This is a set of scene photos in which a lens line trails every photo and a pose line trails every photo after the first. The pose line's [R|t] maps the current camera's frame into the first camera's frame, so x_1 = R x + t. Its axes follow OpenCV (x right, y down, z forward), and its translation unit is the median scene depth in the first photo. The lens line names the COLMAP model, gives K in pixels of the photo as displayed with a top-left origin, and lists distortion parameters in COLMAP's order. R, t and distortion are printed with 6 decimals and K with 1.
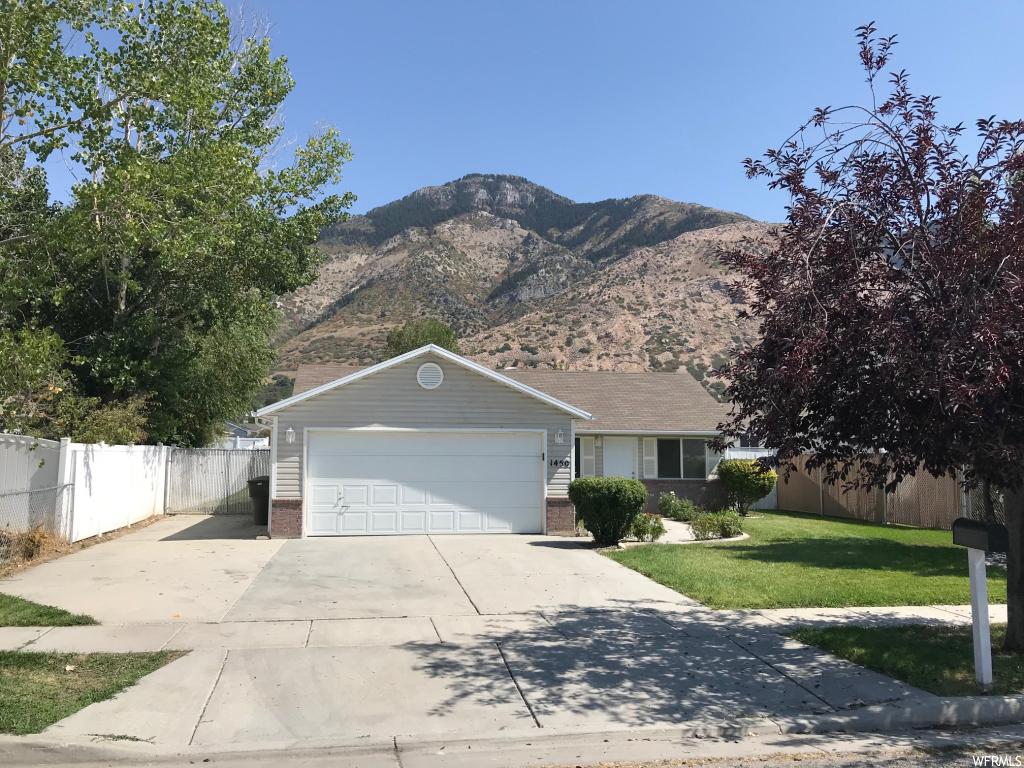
lens RADIAL K [[839.3, 0, 511.7], [0, 839.3, 363.5], [0, 0, 1]] dist [0.086377, -0.188132]
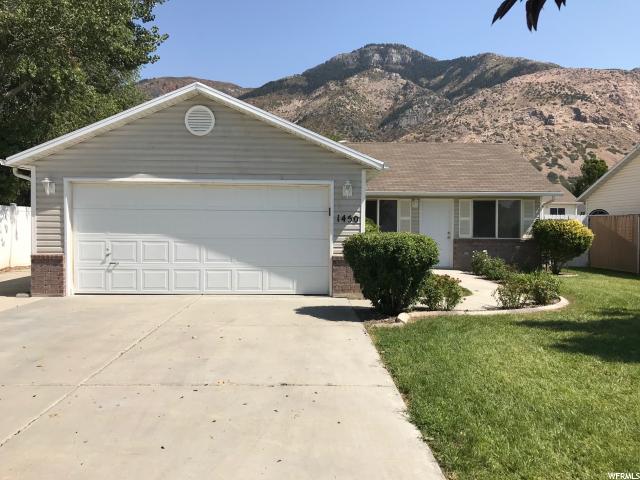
lens RADIAL K [[524.5, 0, 319.8], [0, 524.5, 227.2], [0, 0, 1]] dist [0.086377, -0.188132]
pose [[0.989913, 0.002607, -0.141650, 0.107998], [0.013139, 0.993832, 0.110113, 0.066580], [0.141063, -0.110863, 0.983774, 0.448769]]
